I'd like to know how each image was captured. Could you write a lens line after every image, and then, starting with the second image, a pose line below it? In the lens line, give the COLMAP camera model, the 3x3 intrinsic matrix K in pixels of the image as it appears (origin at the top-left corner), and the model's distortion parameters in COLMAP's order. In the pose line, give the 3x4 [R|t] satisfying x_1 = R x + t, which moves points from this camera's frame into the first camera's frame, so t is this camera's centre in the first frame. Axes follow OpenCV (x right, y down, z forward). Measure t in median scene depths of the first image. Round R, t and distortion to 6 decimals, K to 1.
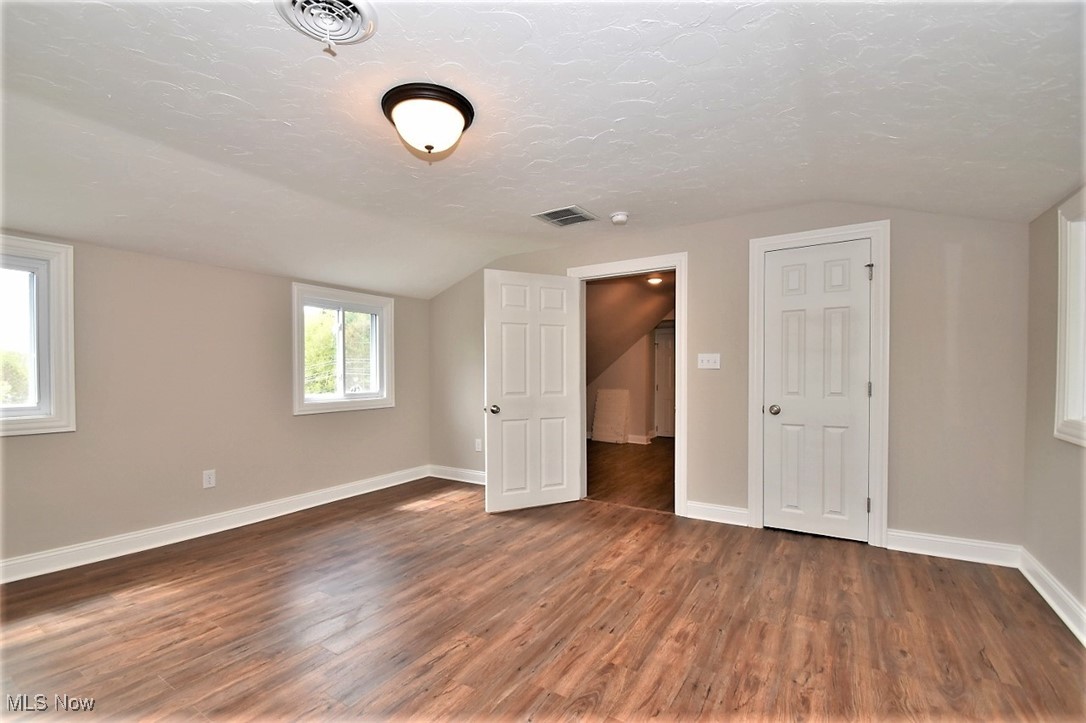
lens RADIAL K [[475.7, 0, 528.9], [0, 475.7, 381.8], [0, 0, 1]] dist [0.019055, -0.019730]
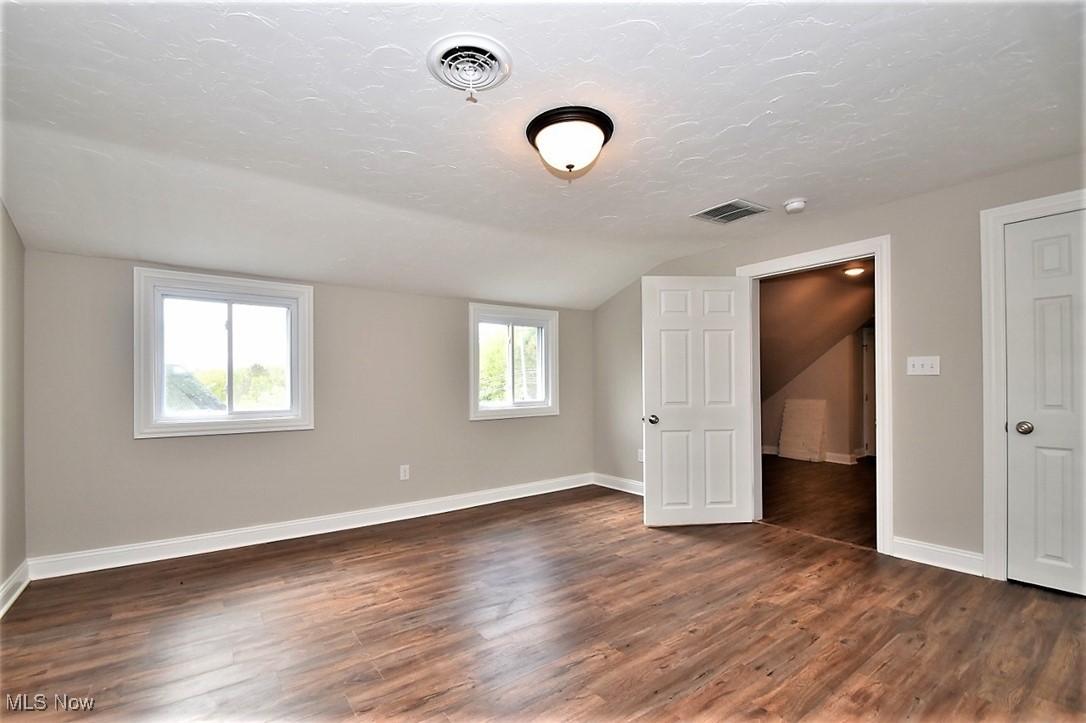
lens RADIAL K [[475.7, 0, 528.9], [0, 475.7, 381.8], [0, 0, 1]] dist [0.019055, -0.019730]
pose [[0.931967, -0.005847, -0.362496, 0.057306], [-0.000544, 0.999846, -0.017526, -0.001781], [0.362543, 0.016531, 0.931820, 0.003377]]
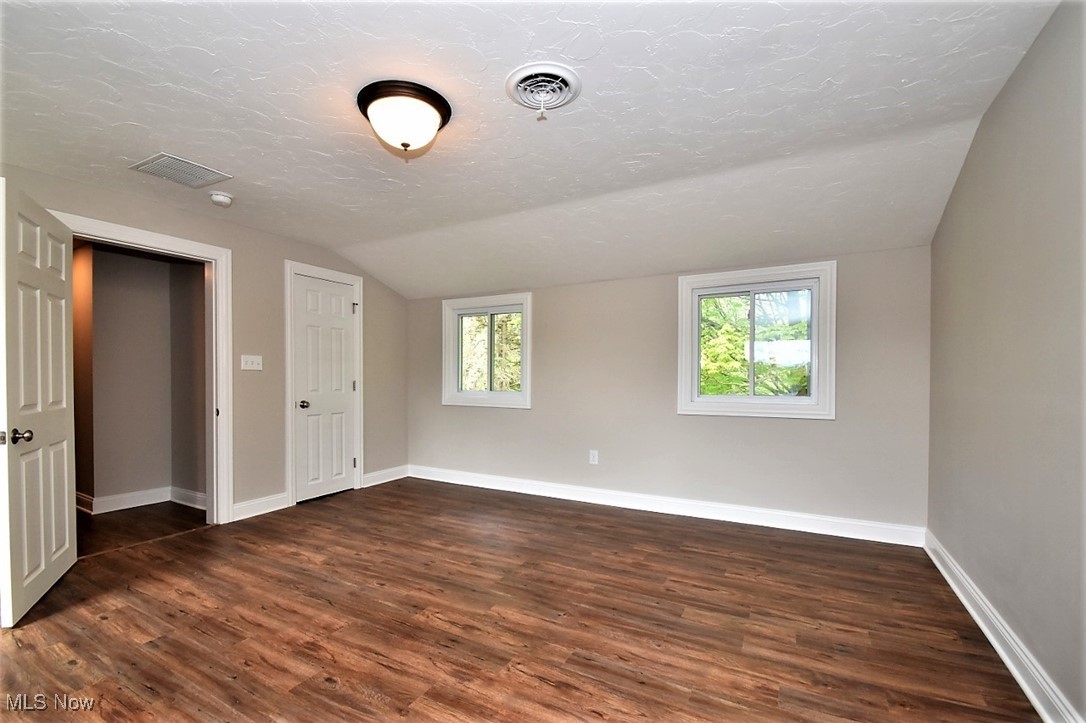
lens RADIAL K [[475.7, 0, 528.9], [0, 475.7, 381.8], [0, 0, 1]] dist [0.019055, -0.019730]
pose [[-0.070464, -0.007355, 0.997487, -0.850070], [0.014747, 0.999856, 0.008414, -0.001760], [-0.997405, 0.015303, -0.070345, 0.571295]]
